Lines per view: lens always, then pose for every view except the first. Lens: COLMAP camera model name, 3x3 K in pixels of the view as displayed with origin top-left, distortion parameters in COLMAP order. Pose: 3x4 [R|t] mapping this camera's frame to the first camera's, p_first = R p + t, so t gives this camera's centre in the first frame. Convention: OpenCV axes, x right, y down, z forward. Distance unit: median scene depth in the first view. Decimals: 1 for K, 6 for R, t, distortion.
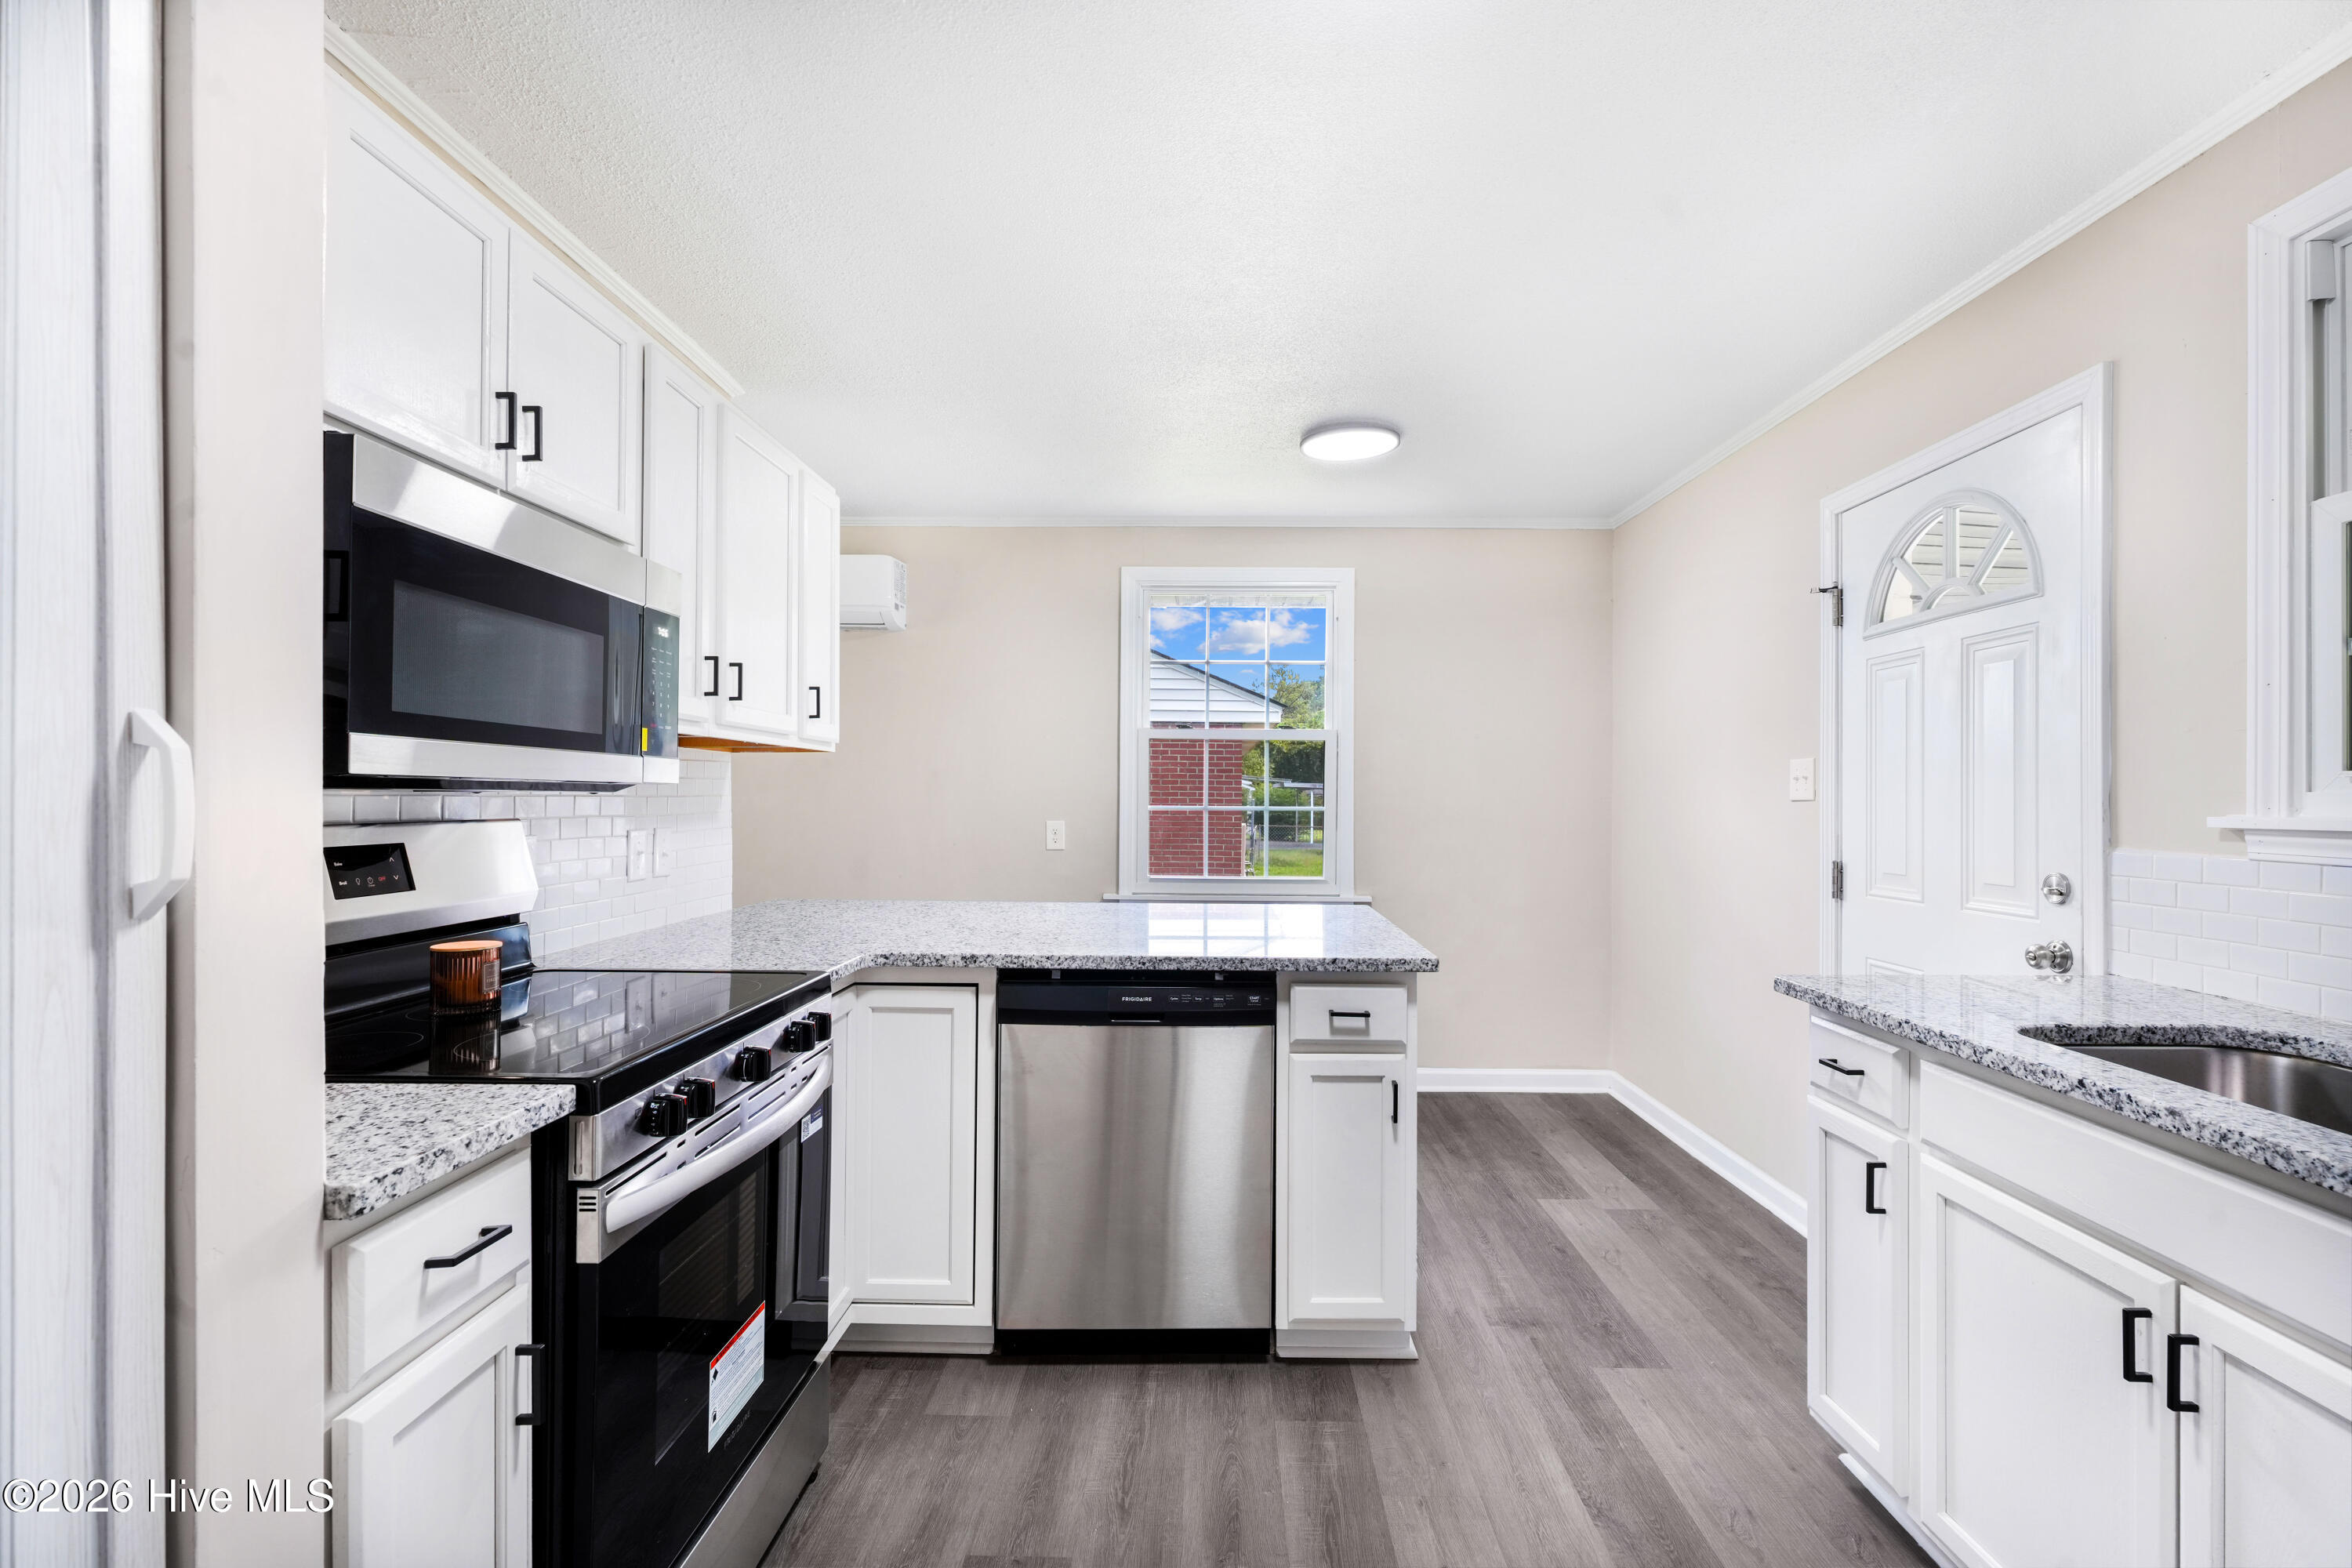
lens RADIAL K [[1049.5, 0, 1184.2], [0, 1049.5, 794.1], [0, 0, 1]] dist [-0.003009, -0.000212]
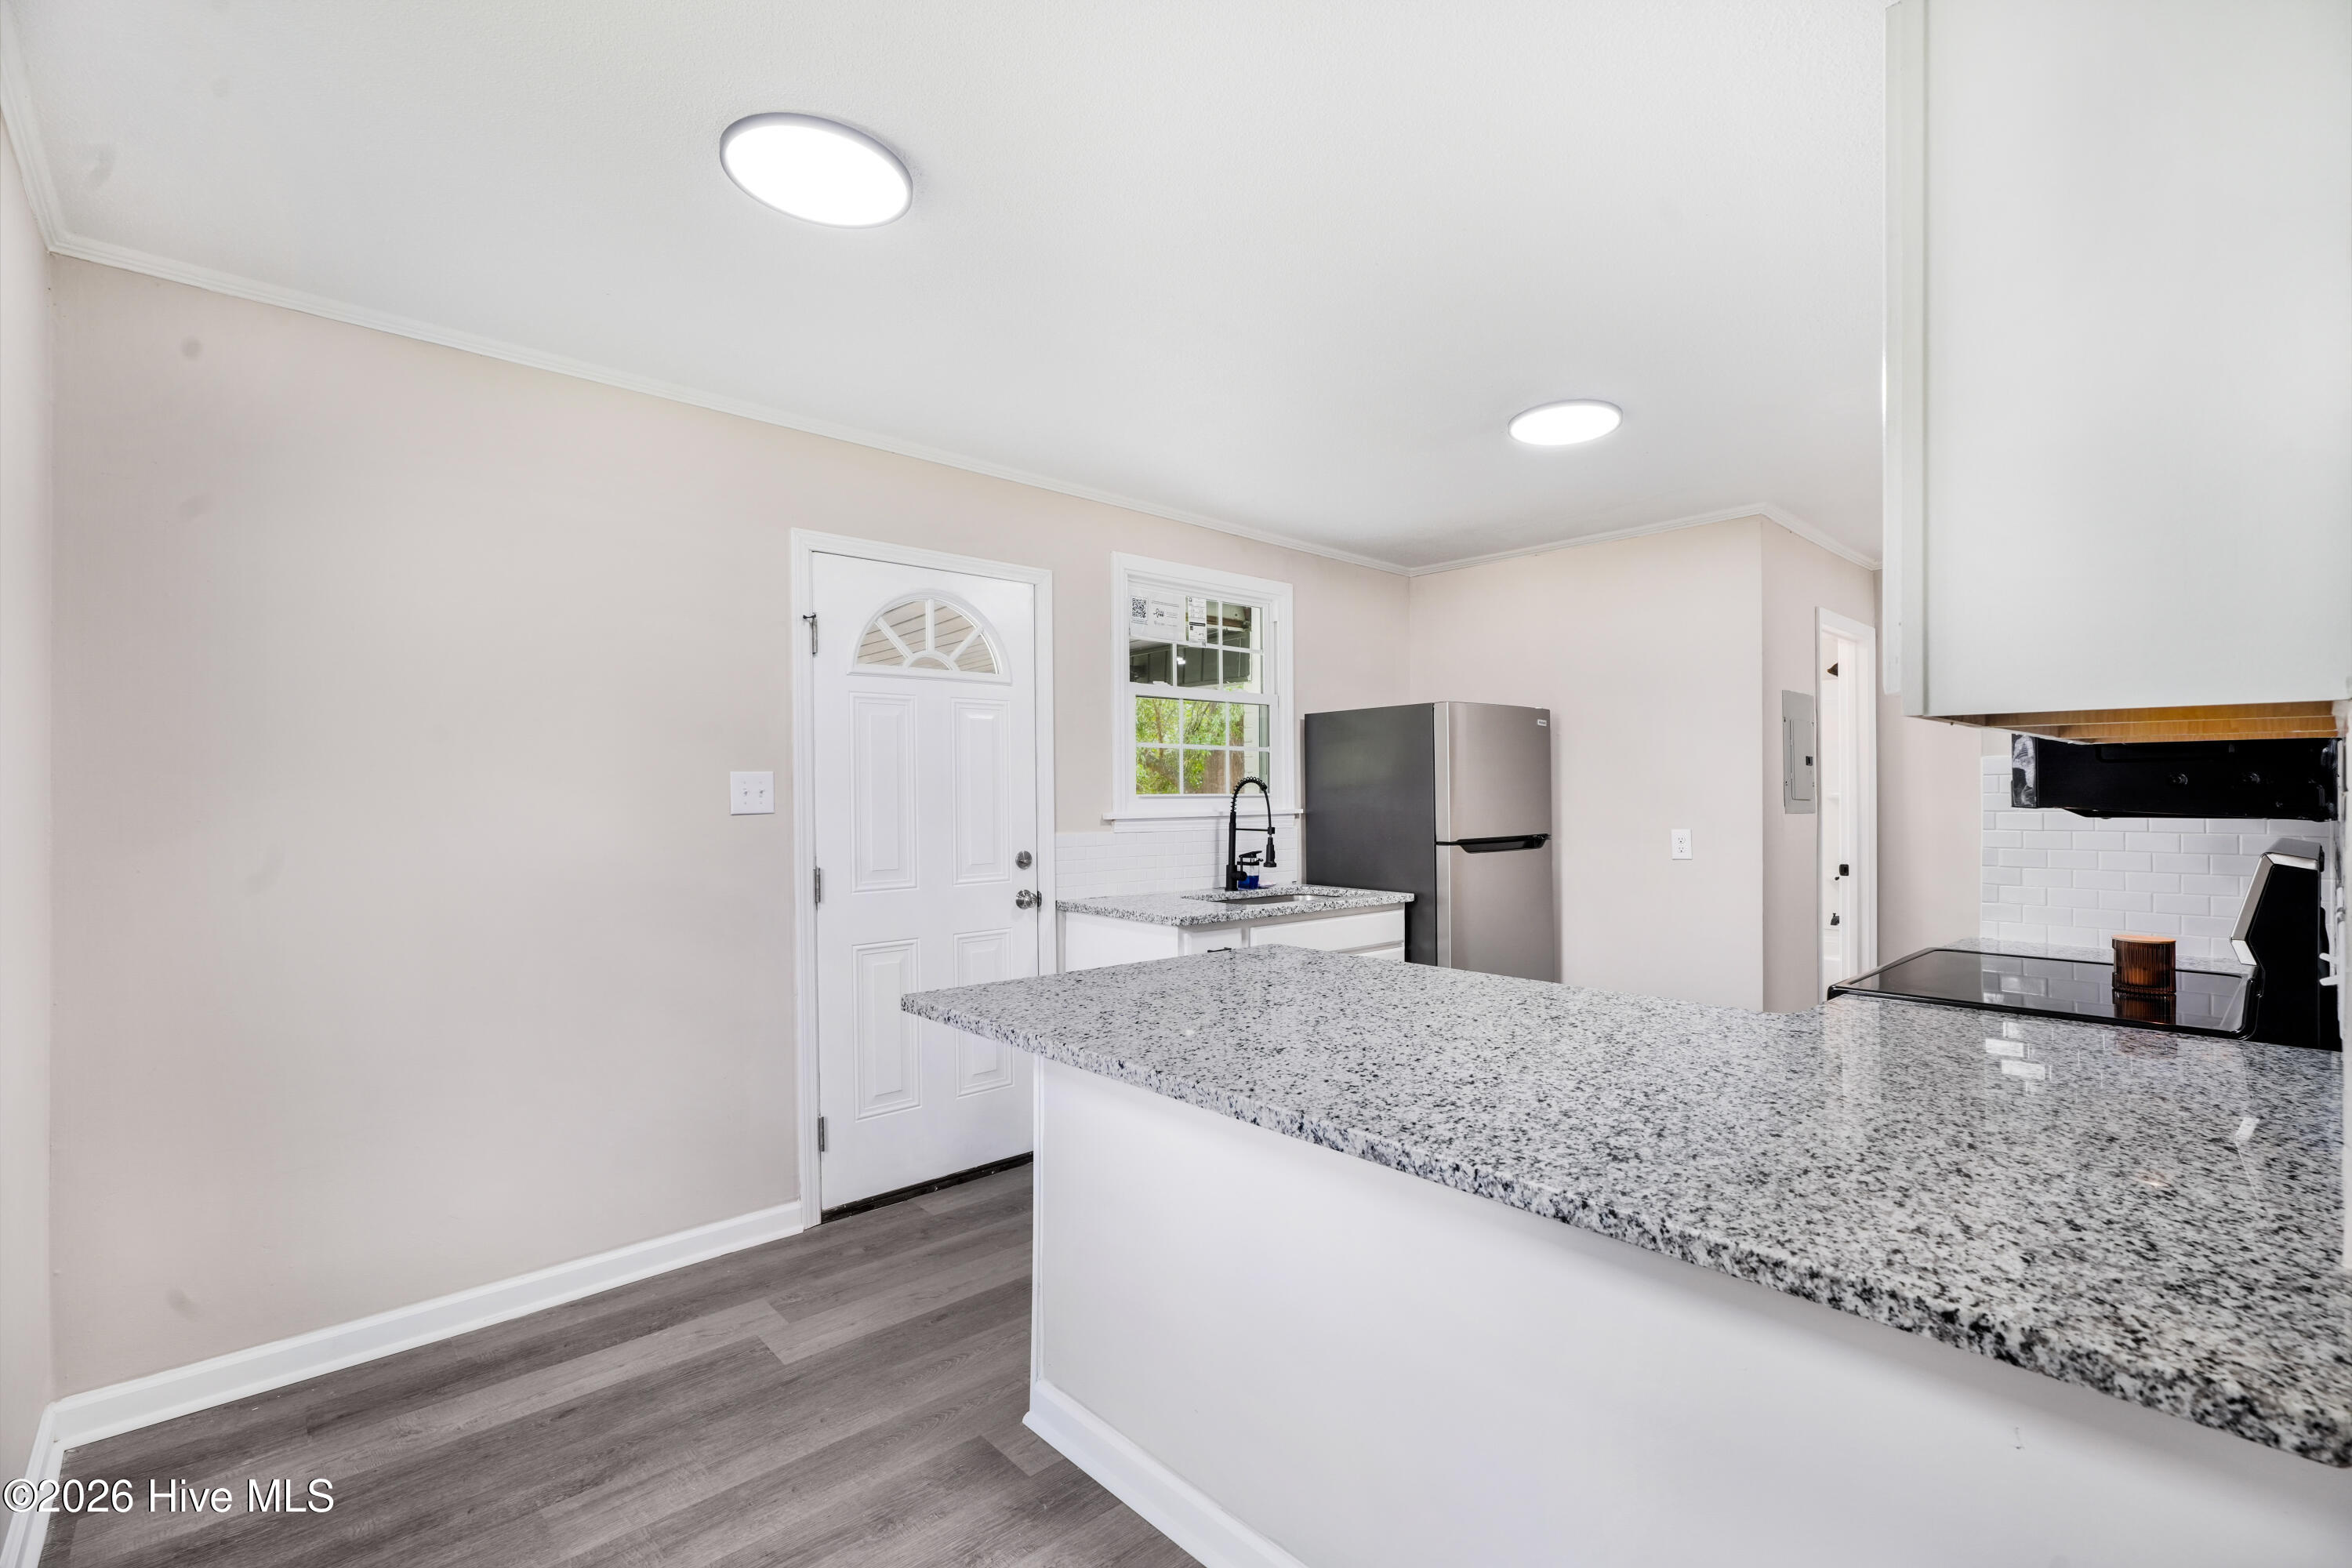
lens RADIAL K [[1049.5, 0, 1184.2], [0, 1049.5, 794.1], [0, 0, 1]] dist [-0.003009, -0.000212]
pose [[-0.690670, -0.002709, 0.723165, -0.428775], [0.001296, 0.999987, 0.004984, -0.018704], [-0.723169, 0.004379, -0.690657, 1.445386]]
